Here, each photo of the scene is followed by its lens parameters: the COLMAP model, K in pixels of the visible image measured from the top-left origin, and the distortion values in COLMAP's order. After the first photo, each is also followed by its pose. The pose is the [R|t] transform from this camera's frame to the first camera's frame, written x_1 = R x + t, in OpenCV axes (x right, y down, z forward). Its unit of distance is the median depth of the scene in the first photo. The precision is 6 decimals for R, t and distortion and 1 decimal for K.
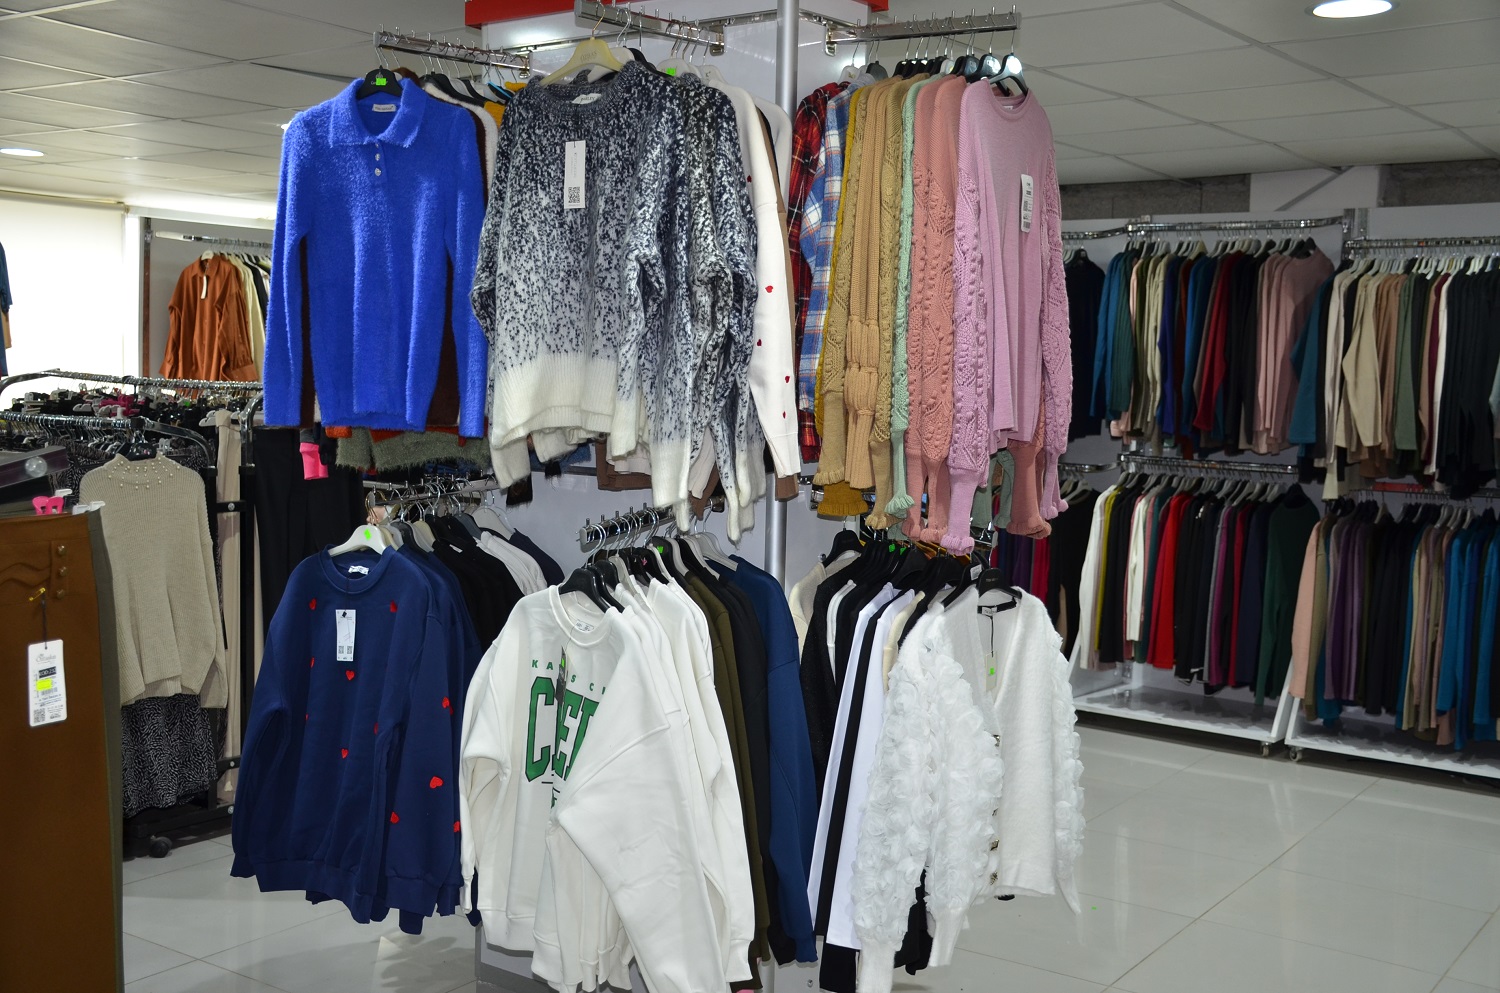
lens RADIAL K [[1682.7, 0, 710.0], [0, 1682.7, 496.6], [0, 0, 1]] dist [0.011819, 0.021574]
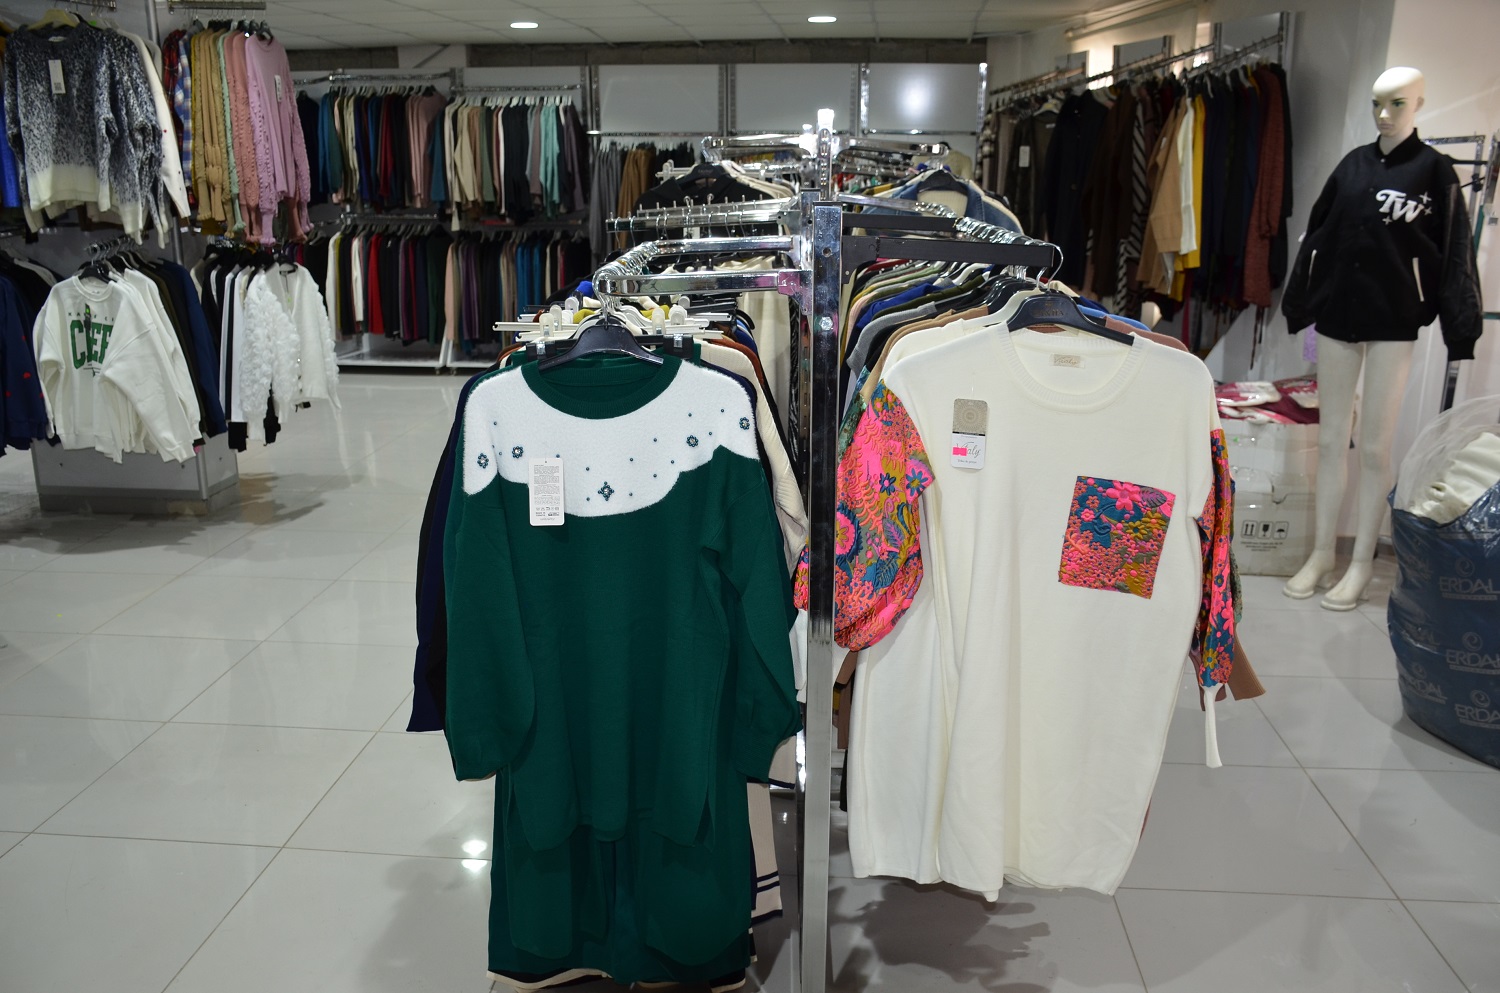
lens RADIAL K [[1245.0, 0, 750.0], [0, 1245.0, 496.5], [0, 0, 1]] dist [-0.113647, 0.115738]
pose [[0.852077, -0.158820, 0.498739, -0.176287], [0.061272, 0.976568, 0.206302, 0.061338], [-0.519817, -0.145227, 0.841843, -0.786958]]
